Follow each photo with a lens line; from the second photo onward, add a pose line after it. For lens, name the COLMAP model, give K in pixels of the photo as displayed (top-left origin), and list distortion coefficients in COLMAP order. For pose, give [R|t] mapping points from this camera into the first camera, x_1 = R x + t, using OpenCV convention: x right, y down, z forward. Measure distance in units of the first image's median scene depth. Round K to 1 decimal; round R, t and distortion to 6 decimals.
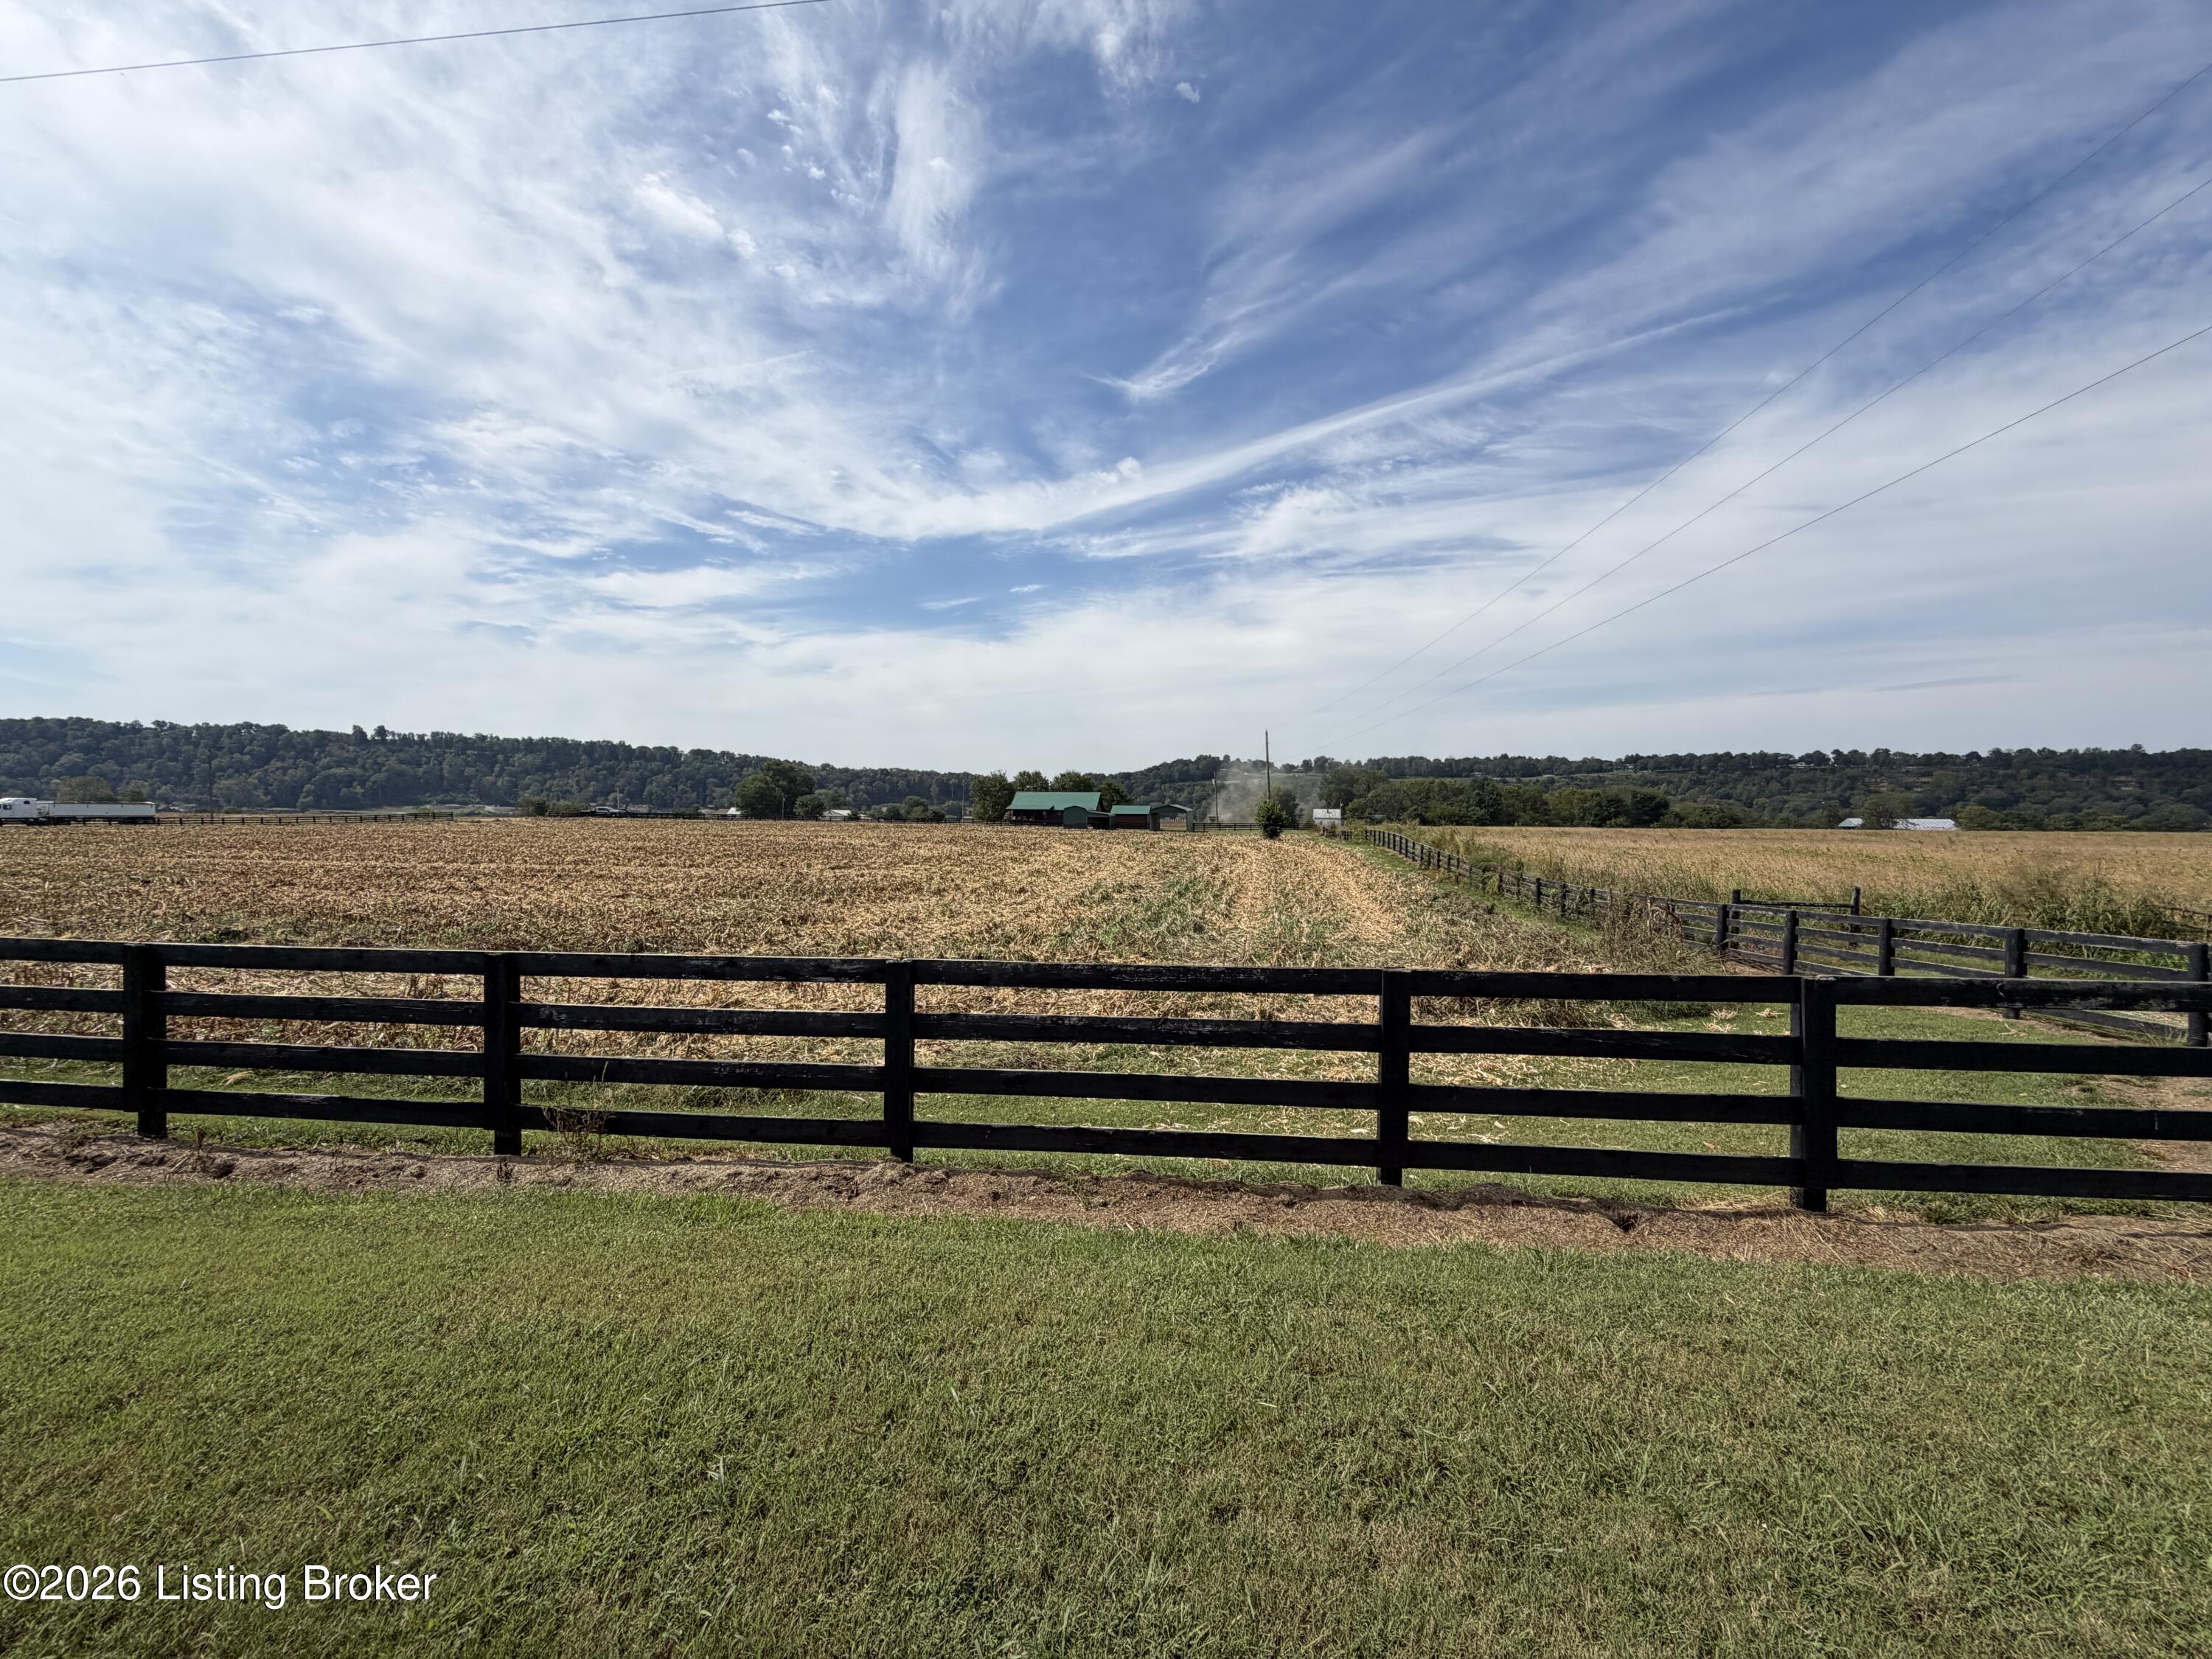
lens RADIAL K [[868.2, 0, 1107.9], [0, 868.2, 820.4], [0, 0, 1]] dist [0.001115, -0.000244]
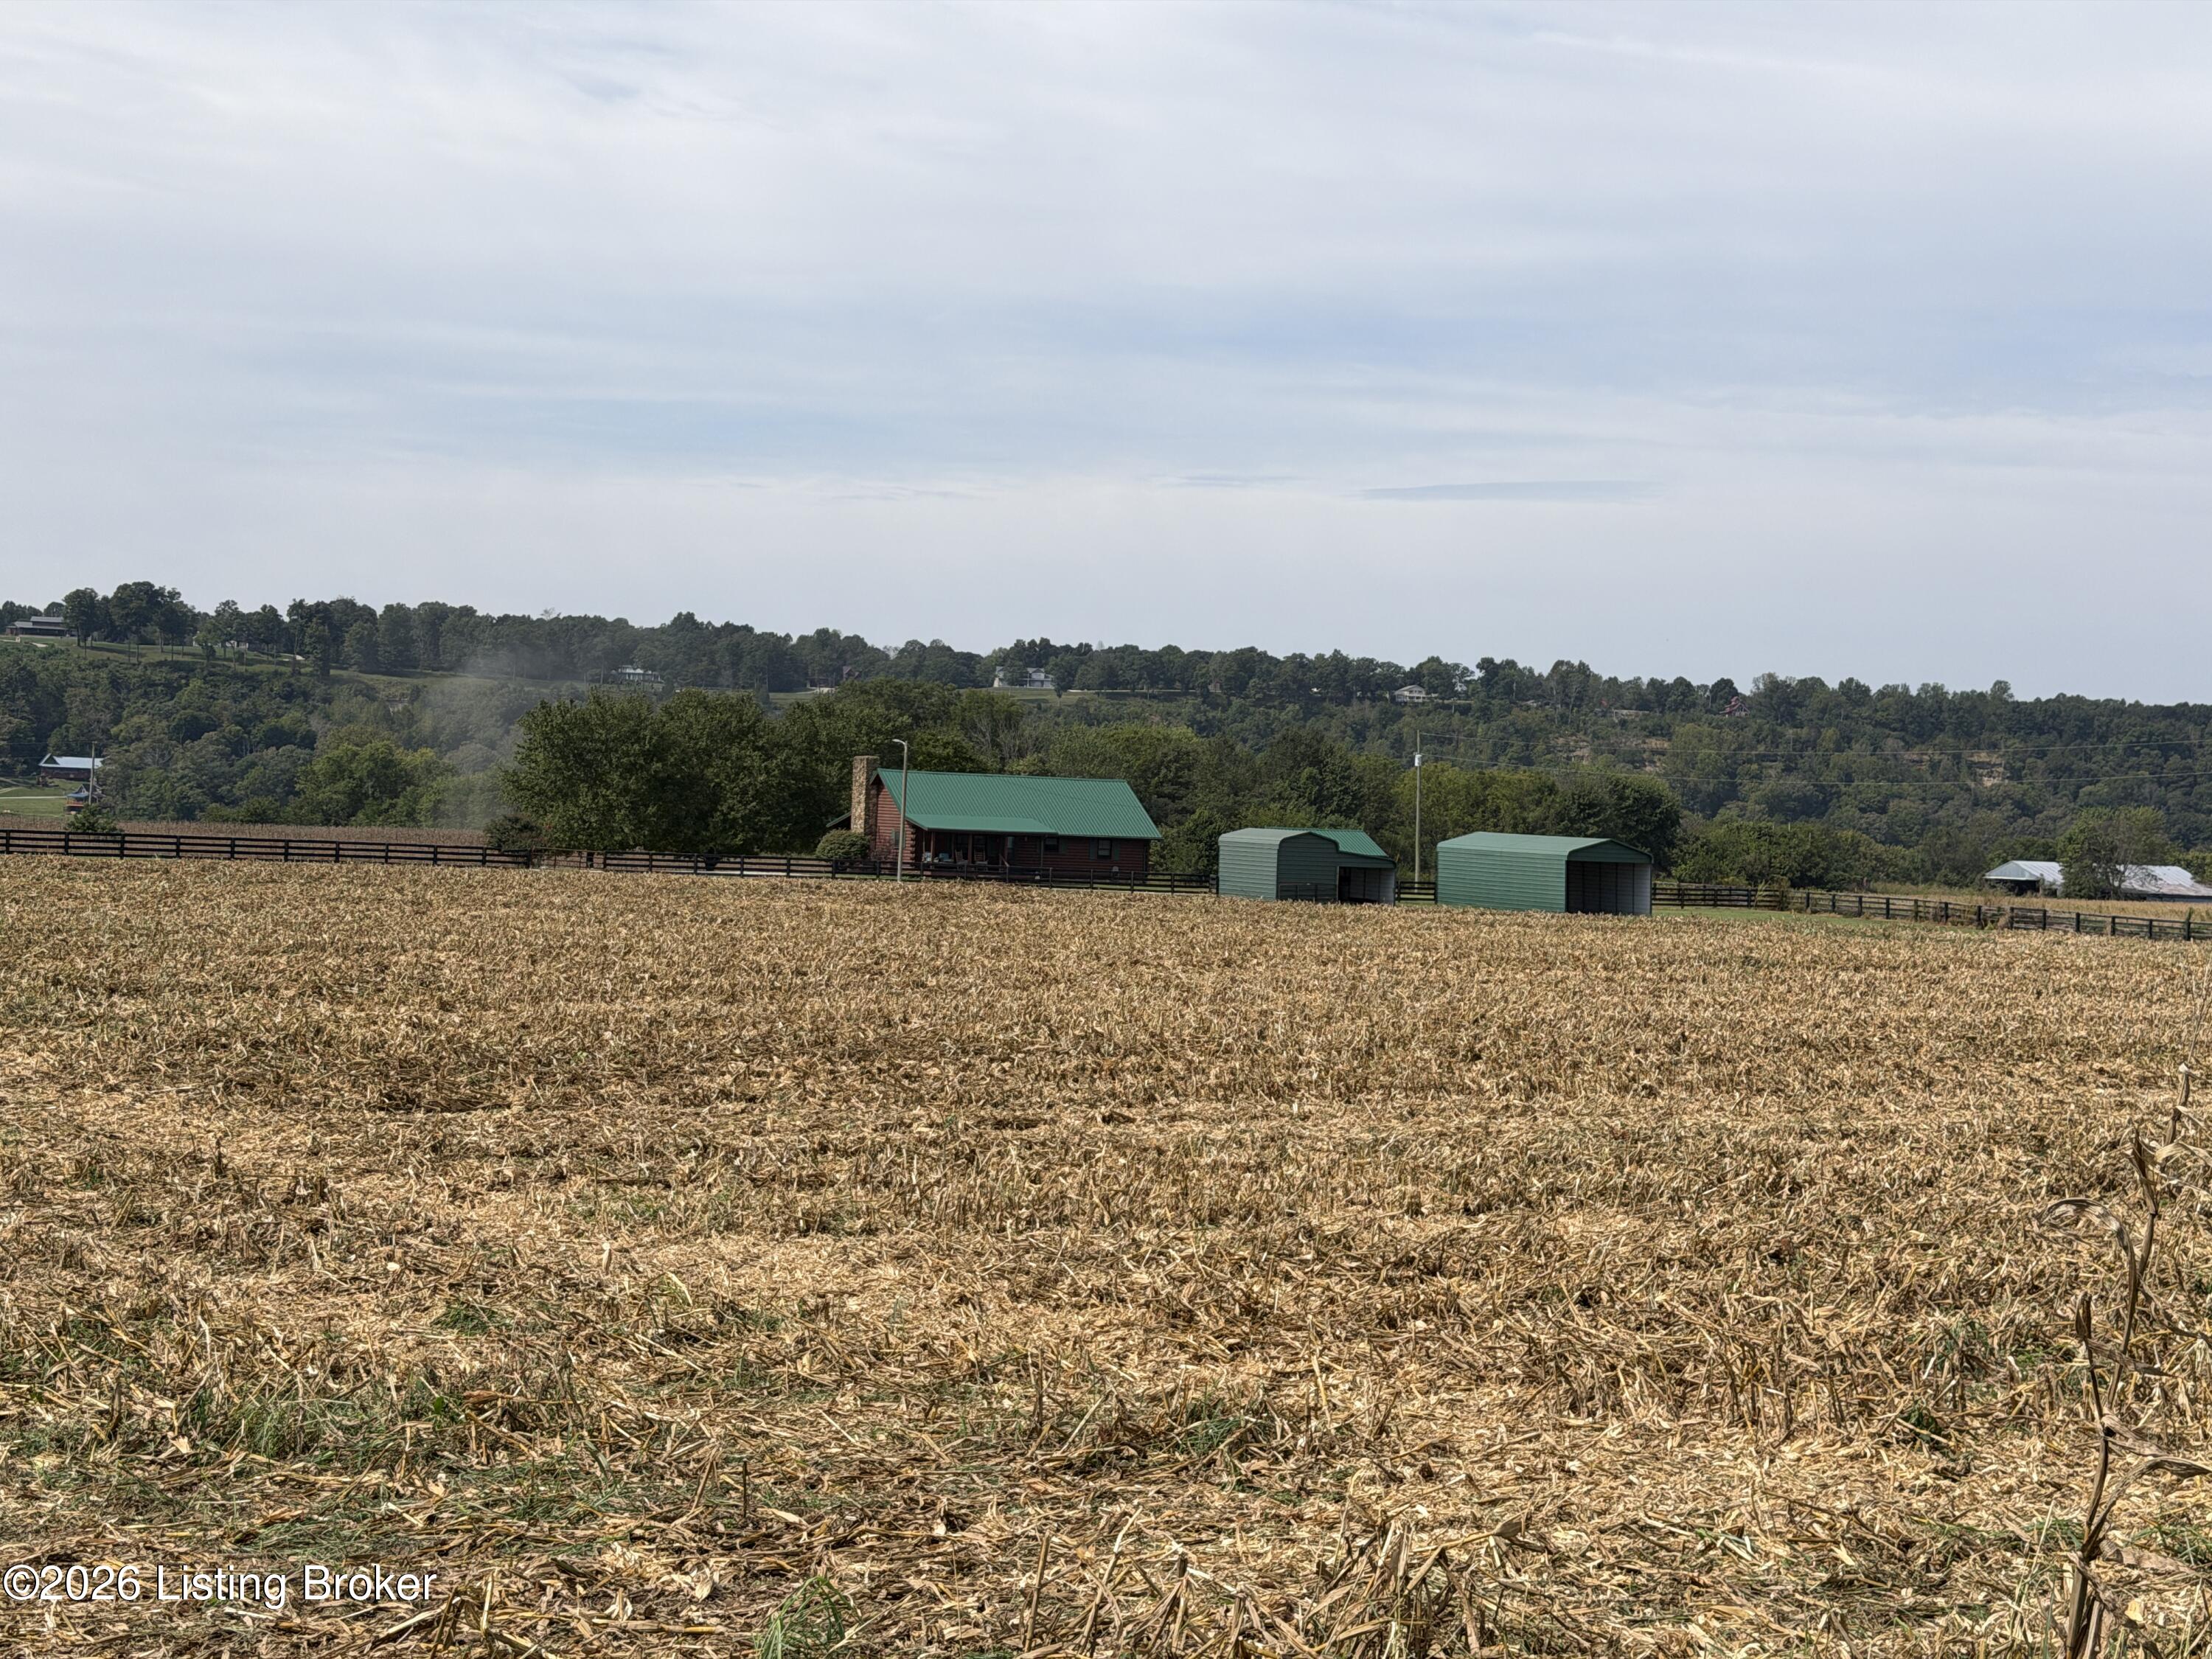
lens RADIAL K [[3045.3, 0, 1100.5], [0, 3045.3, 800.5], [0, 0, 1]] dist [0.063363, 0.000000]
pose [[0.801755, 0.023937, 0.597173, -0.107713], [-0.023316, 0.999690, -0.008769, -0.002340], [-0.597198, -0.006893, 0.802064, 0.025780]]
